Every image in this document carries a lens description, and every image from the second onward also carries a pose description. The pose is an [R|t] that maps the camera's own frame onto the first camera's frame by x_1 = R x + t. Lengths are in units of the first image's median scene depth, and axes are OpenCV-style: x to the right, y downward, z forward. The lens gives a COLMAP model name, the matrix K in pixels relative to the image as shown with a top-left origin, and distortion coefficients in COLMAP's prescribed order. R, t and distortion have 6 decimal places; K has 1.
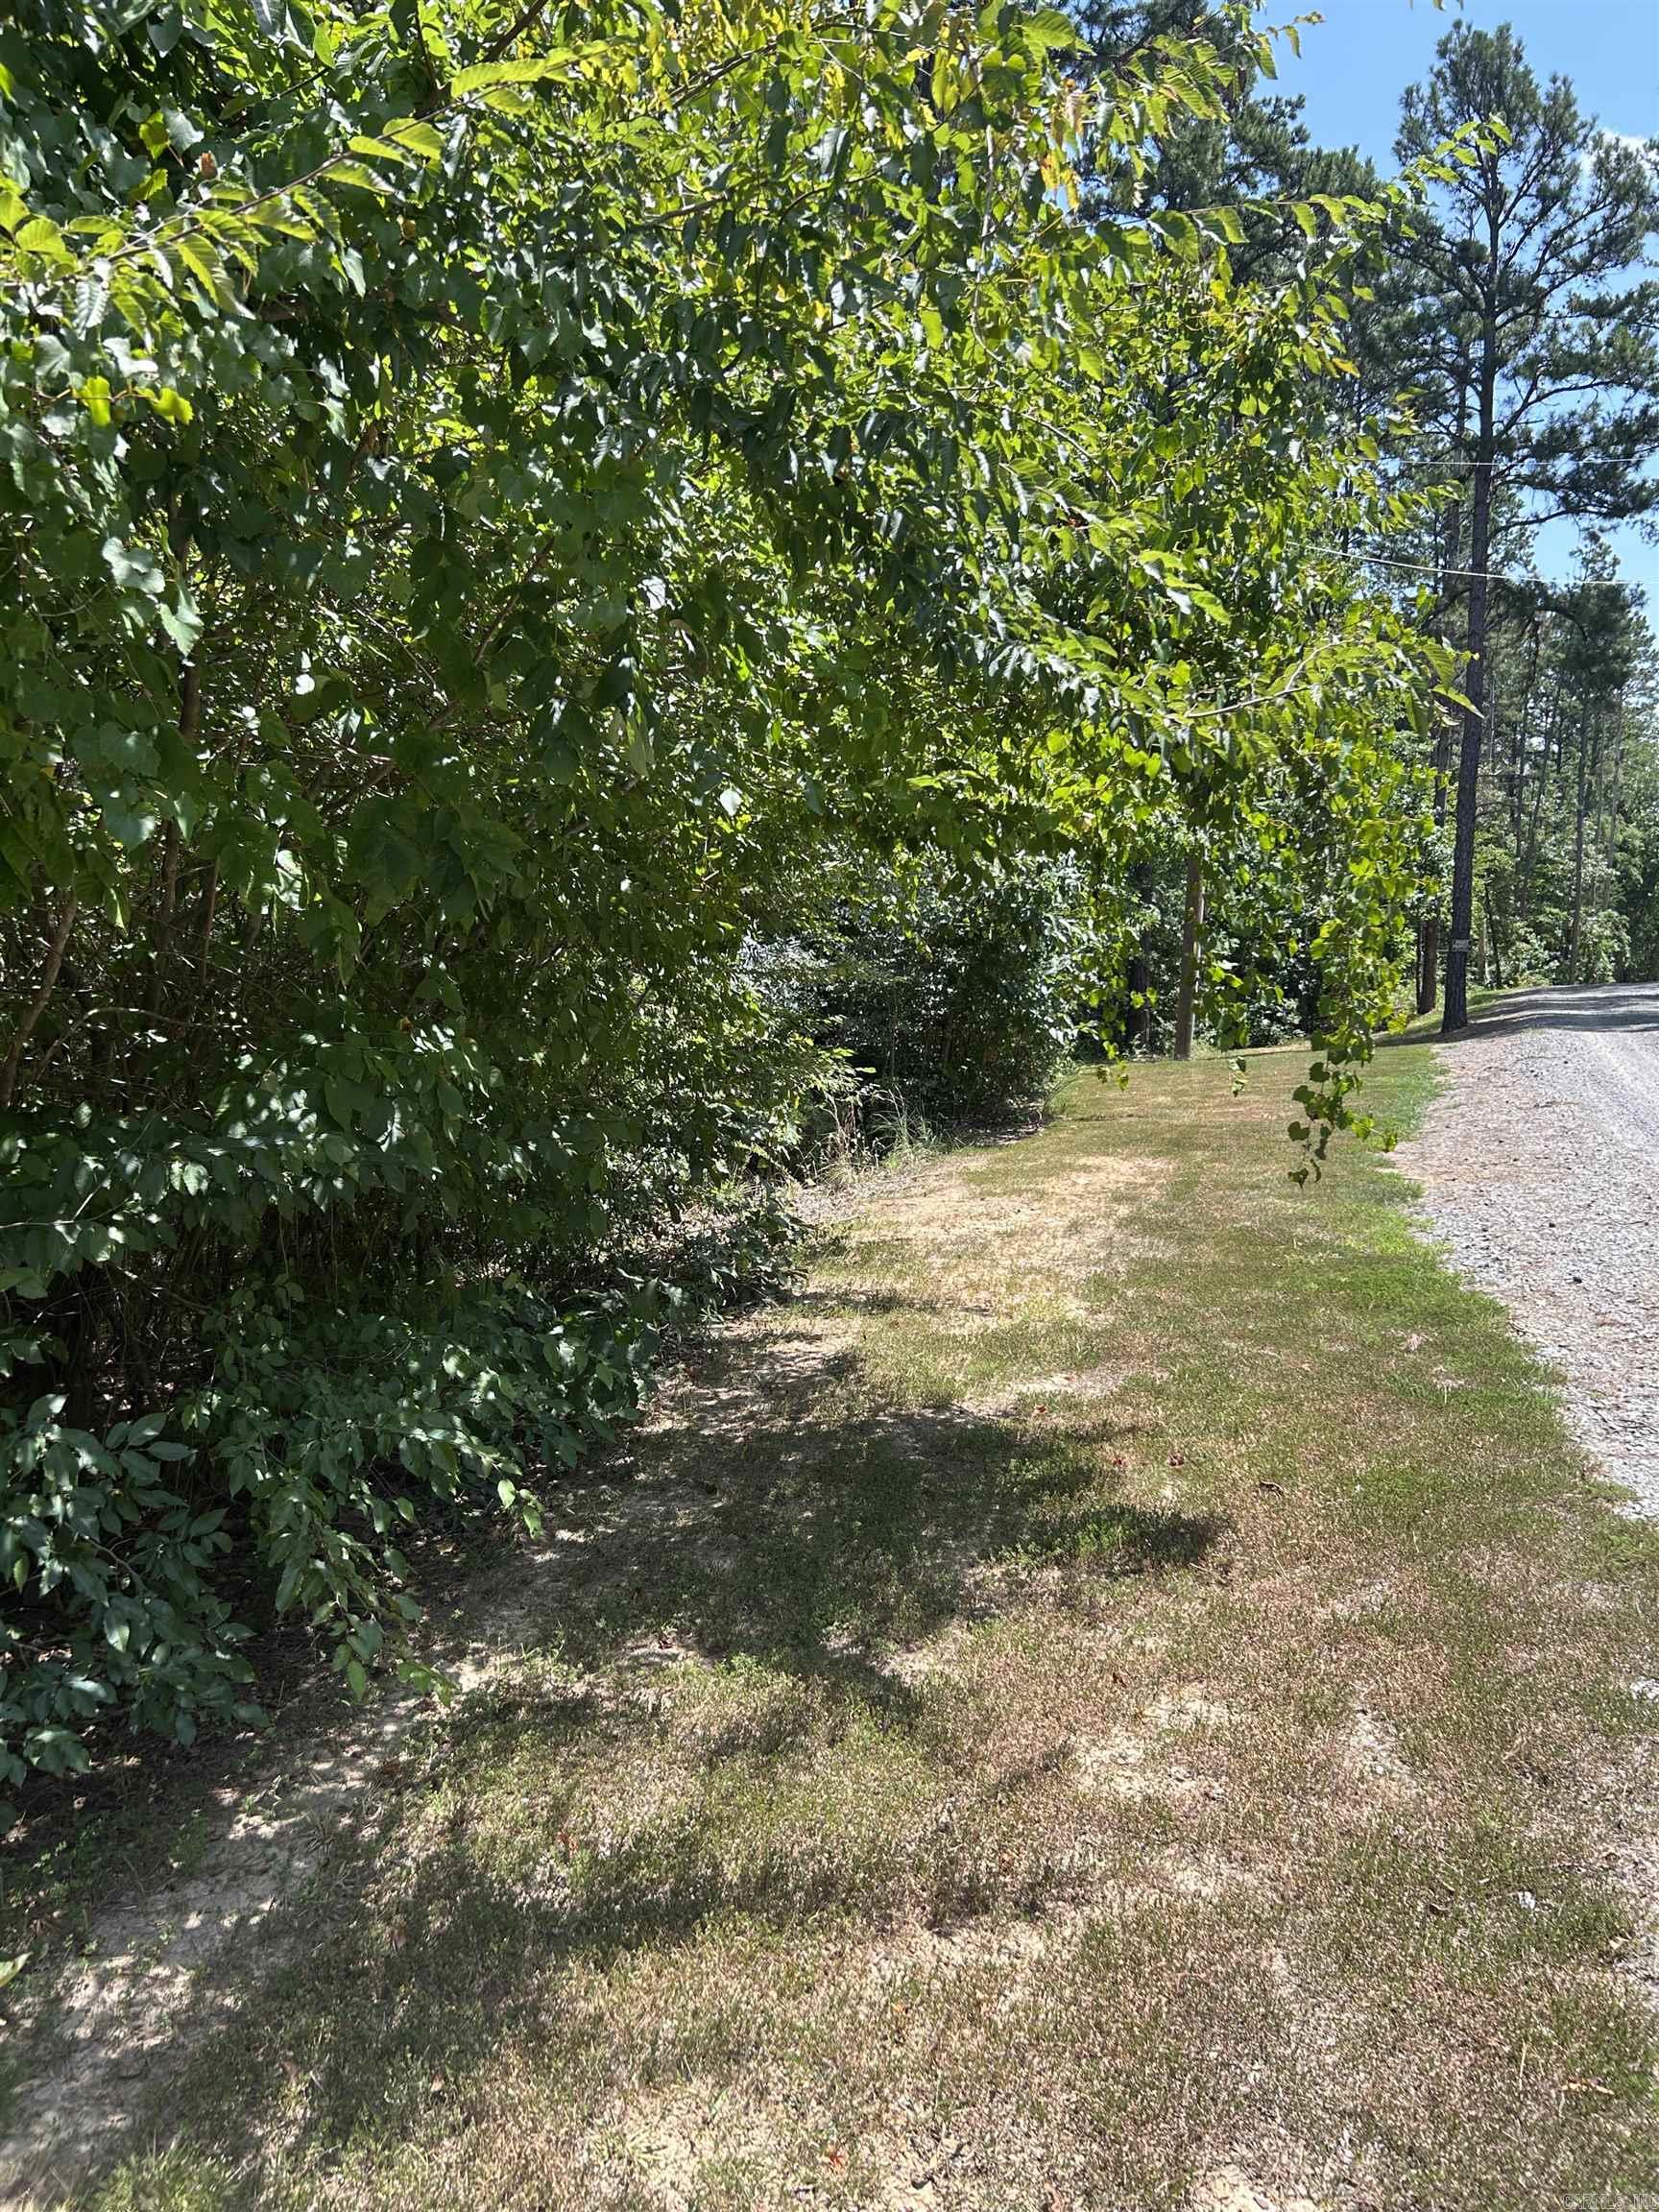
lens RADIAL K [[1718.8, 0, 812.3], [0, 1718.8, 1068.3], [0, 0, 1]] dist [0.069640, -0.086047]
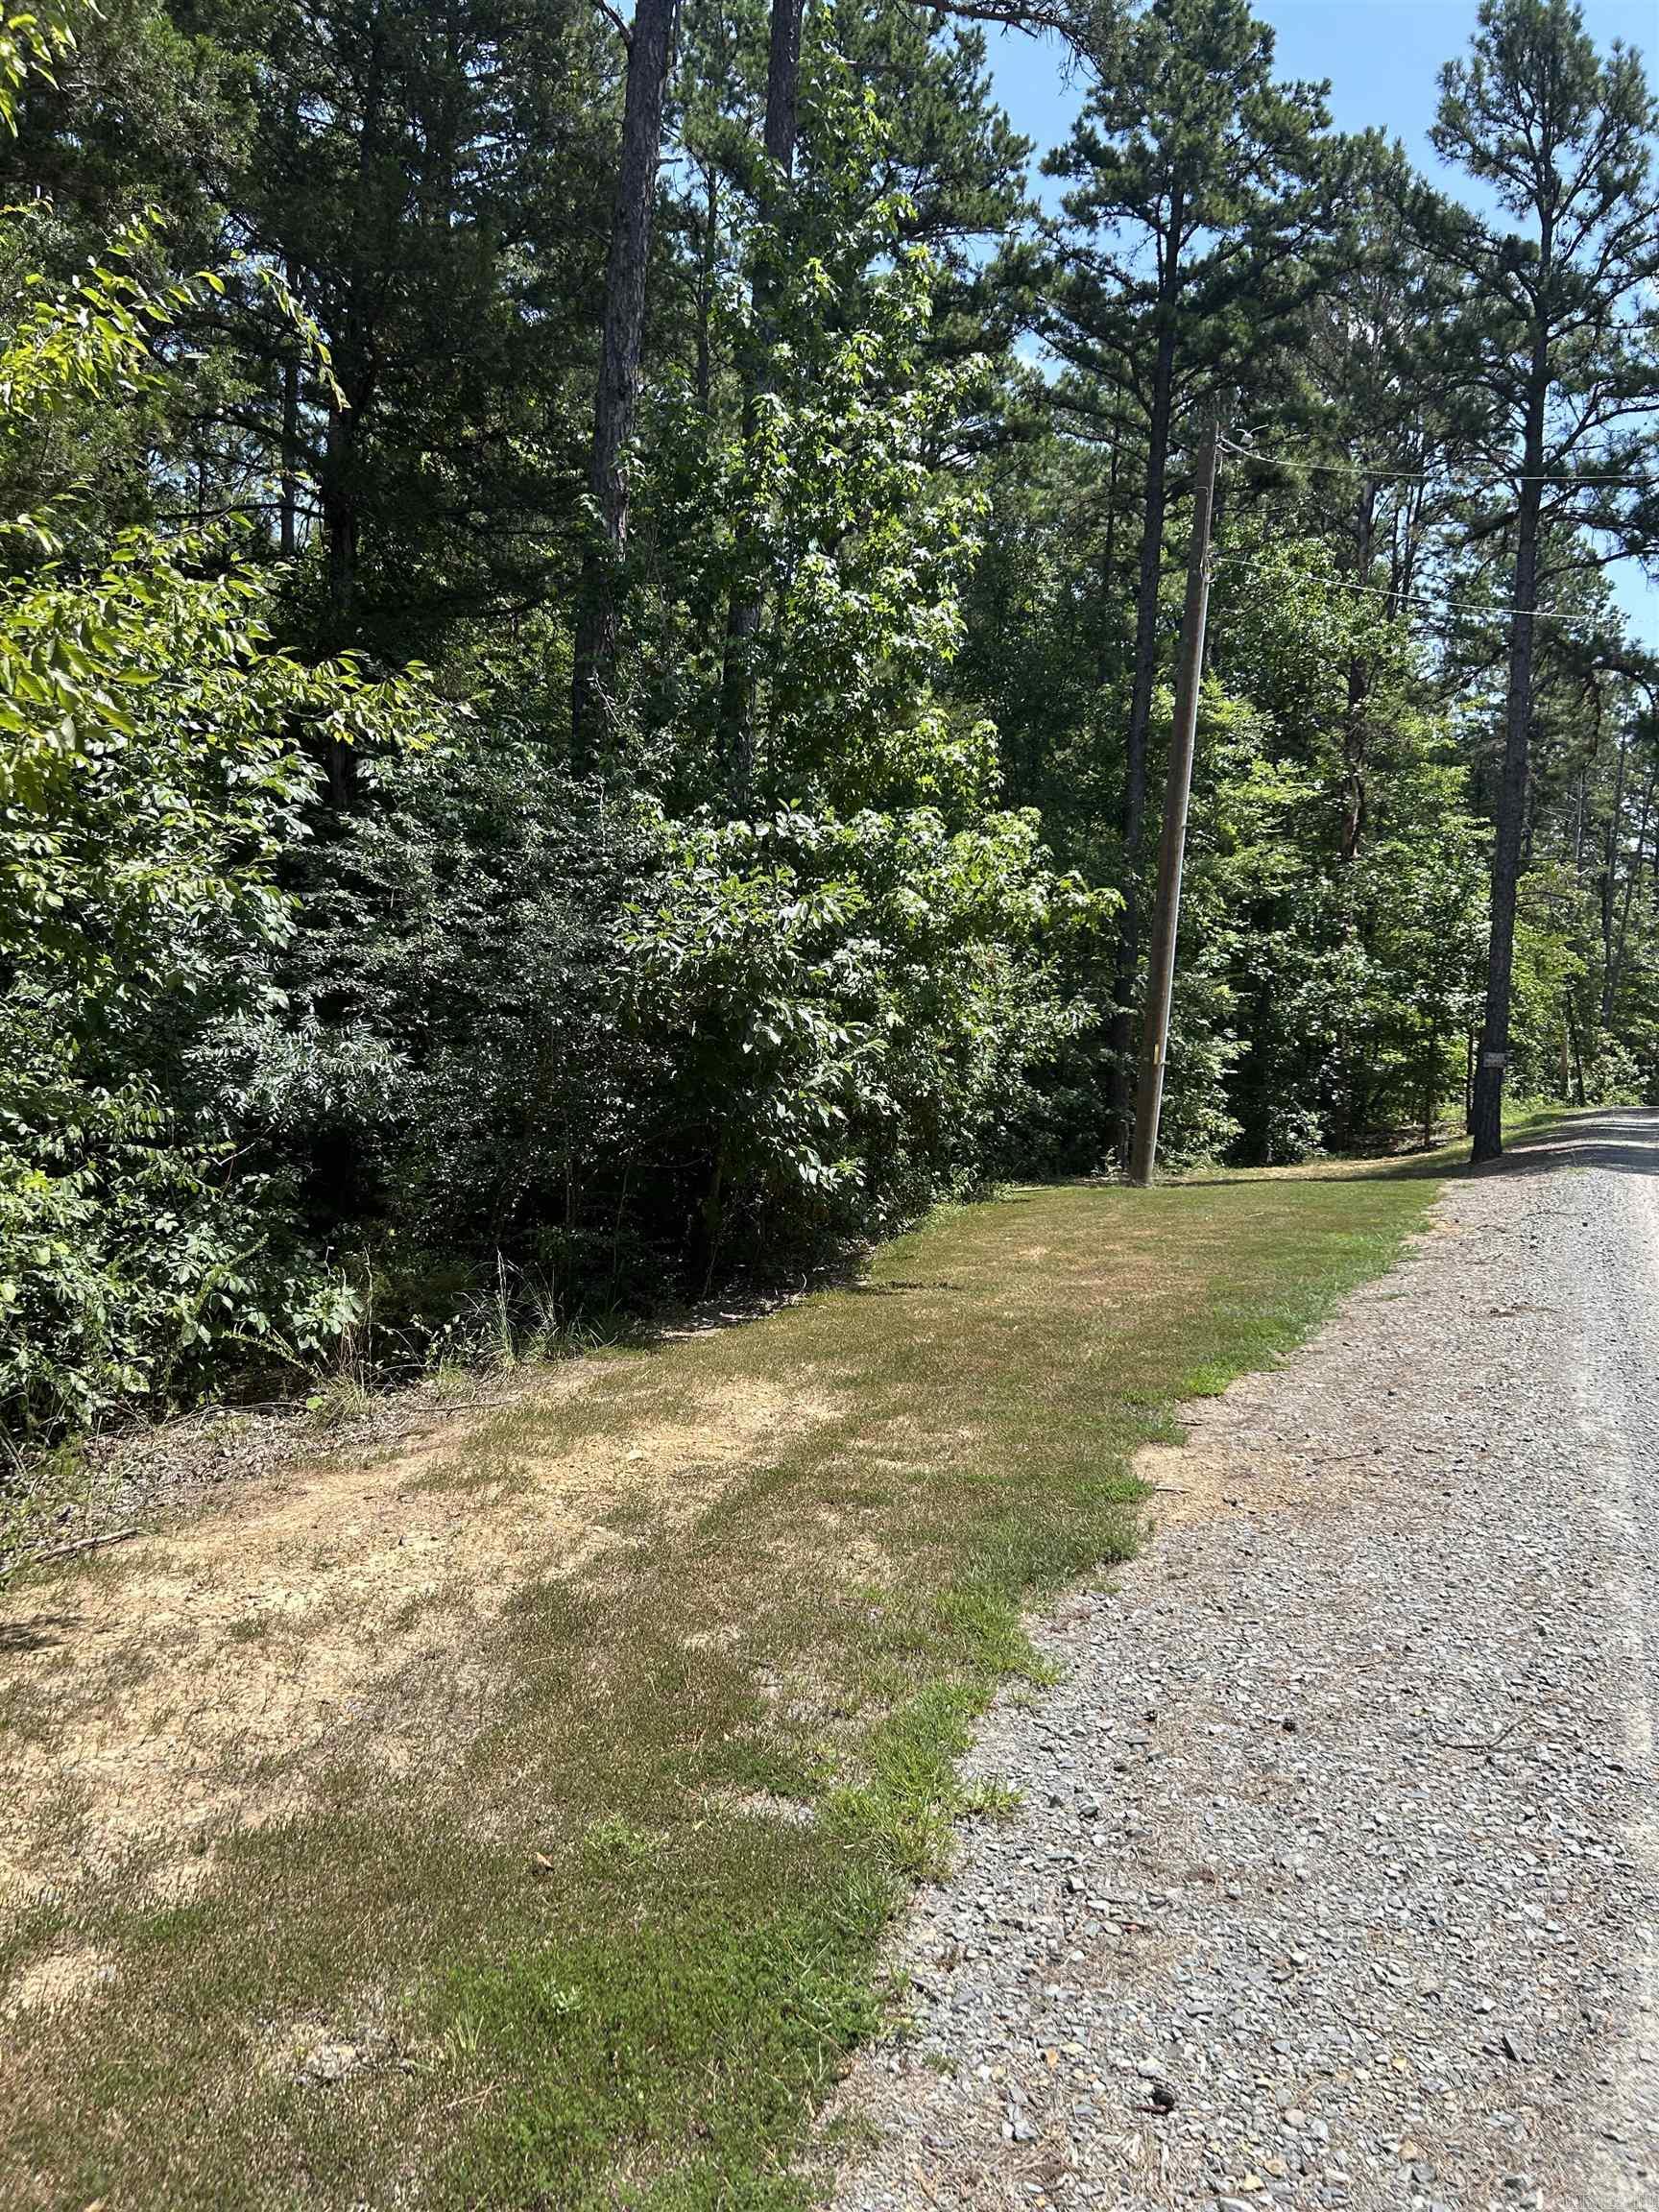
lens RADIAL K [[1718.8, 0, 812.3], [0, 1718.8, 1068.3], [0, 0, 1]] dist [0.069640, -0.086047]
pose [[0.998125, 0.033780, -0.051043, 0.088768], [-0.036257, 0.998170, -0.048404, -0.013992], [0.049314, 0.050164, 0.997523, 0.149408]]
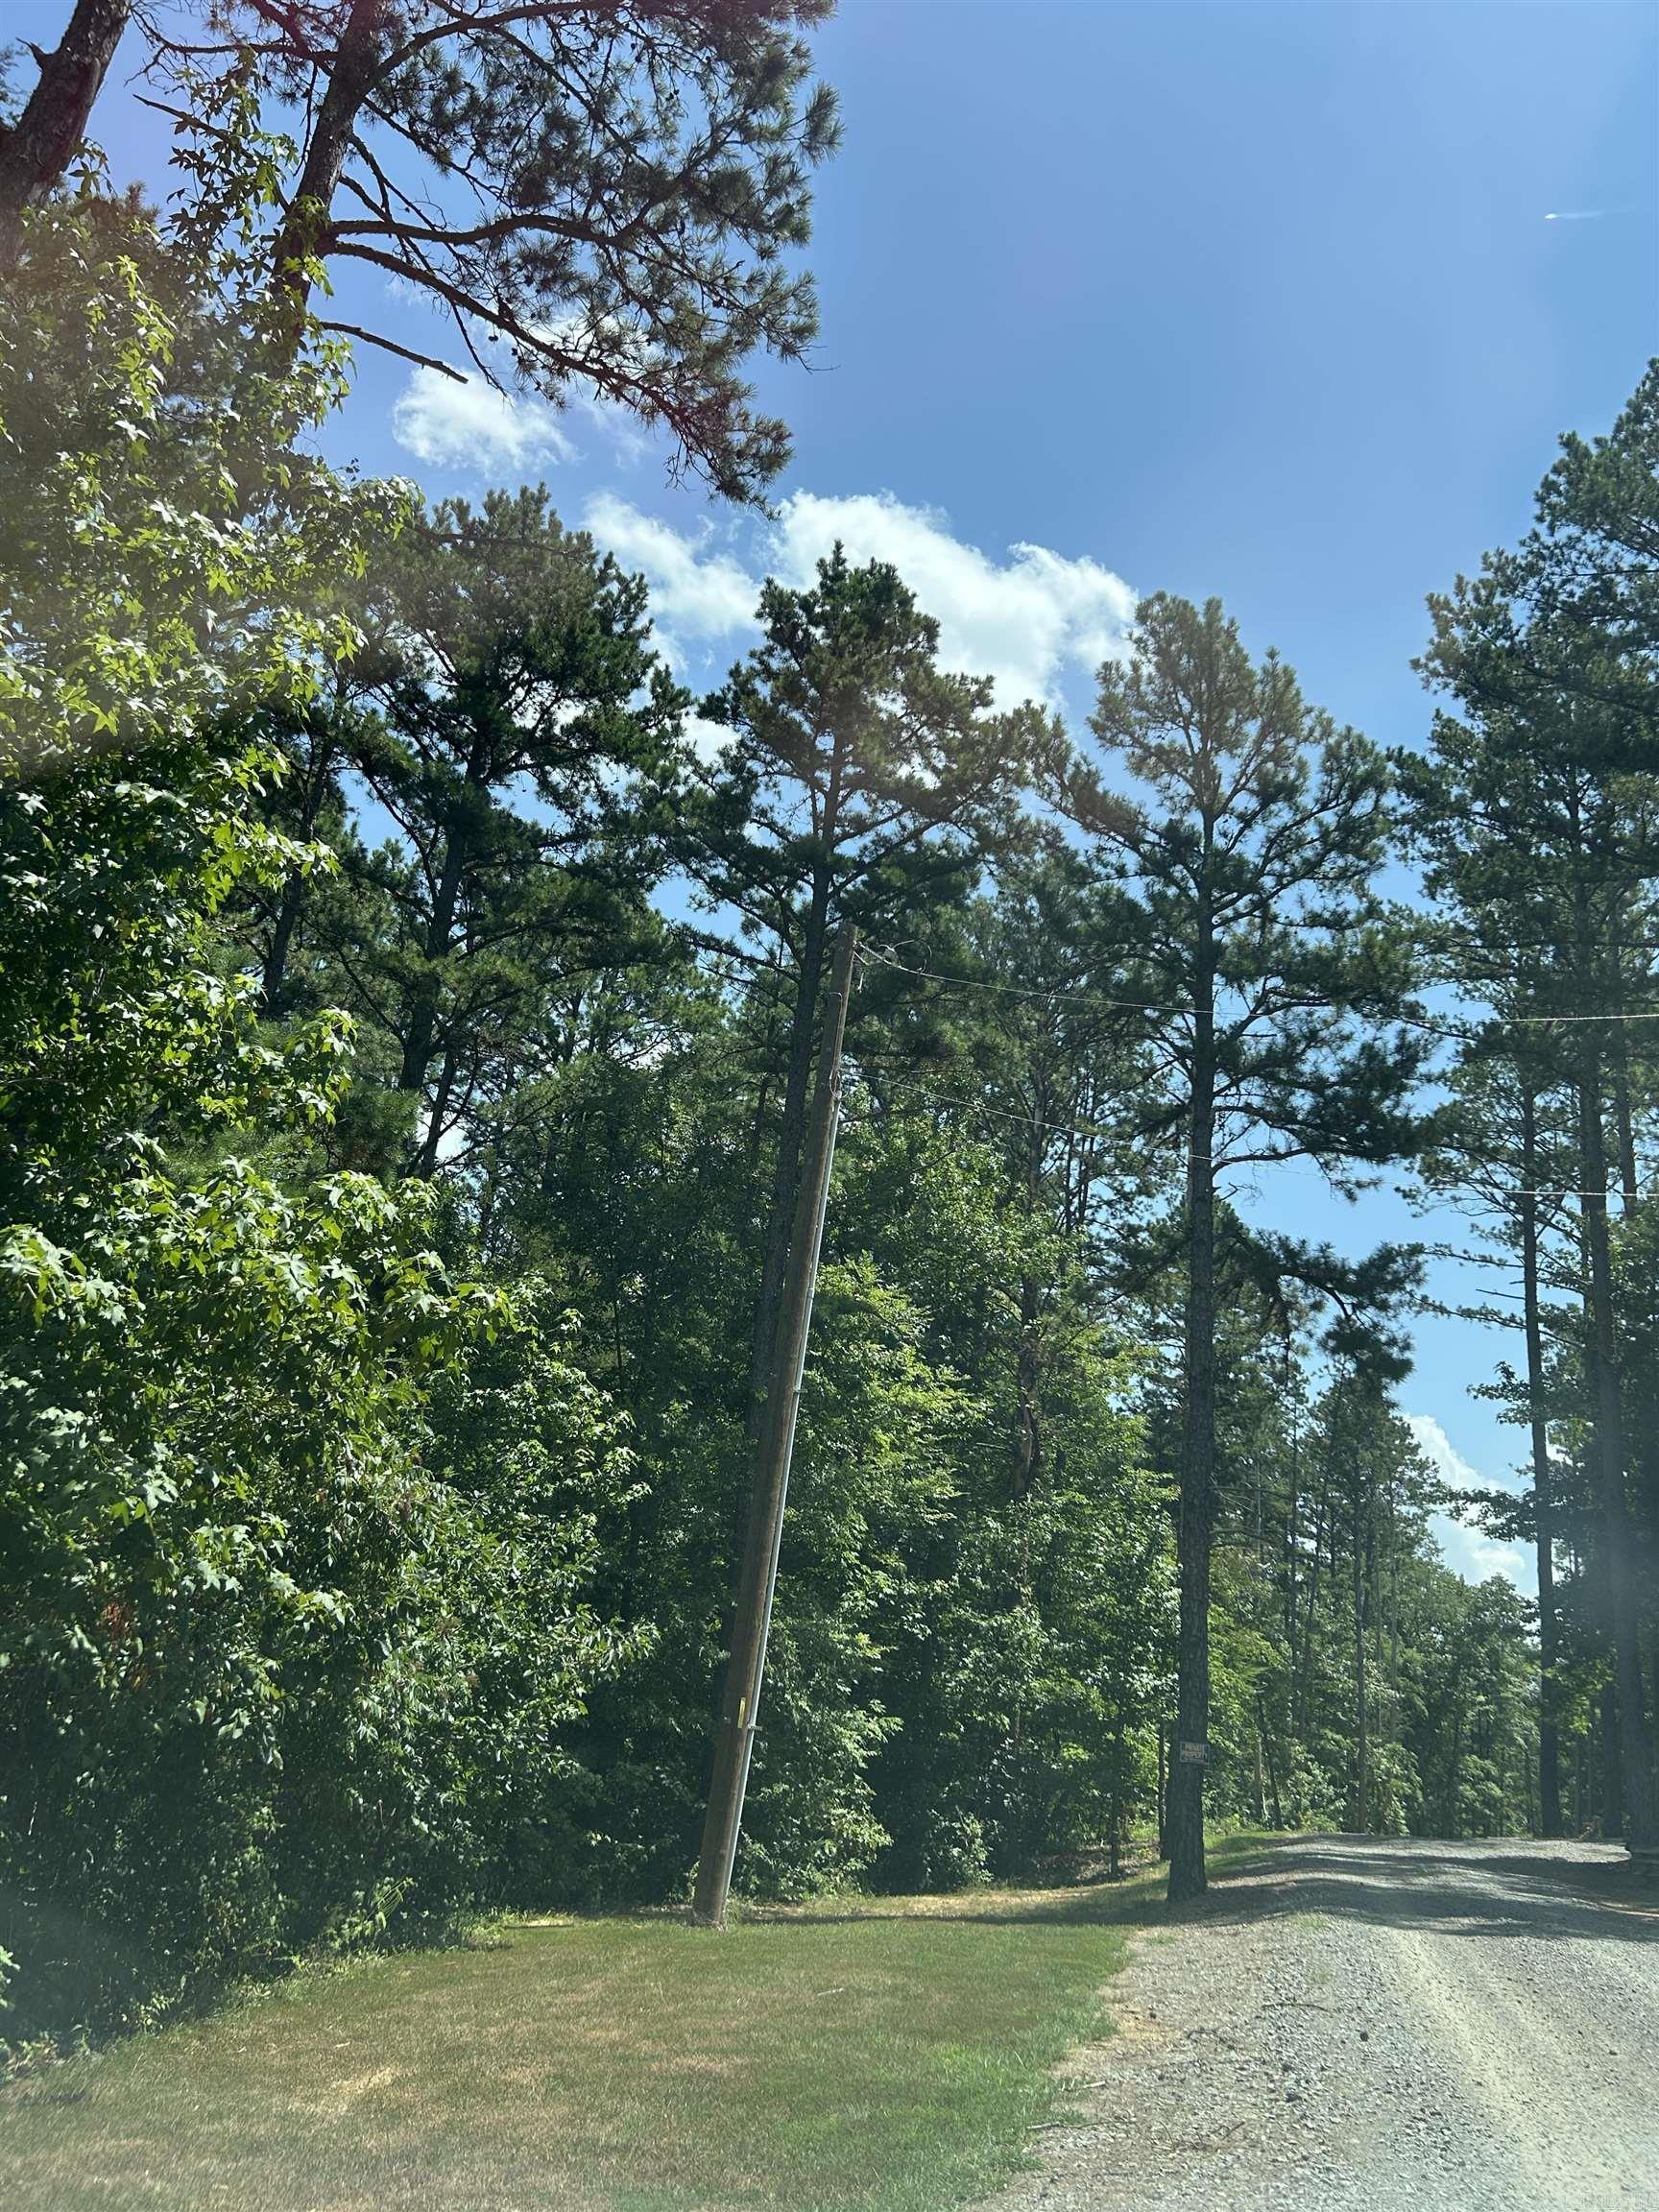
lens RADIAL K [[1718.8, 0, 812.3], [0, 1718.8, 1068.3], [0, 0, 1]] dist [0.069640, -0.086047]
pose [[0.988443, 0.122584, 0.089178, 0.147822], [-0.073880, 0.903244, -0.422719, -0.017074], [-0.132368, 0.411245, 0.901862, 0.337306]]
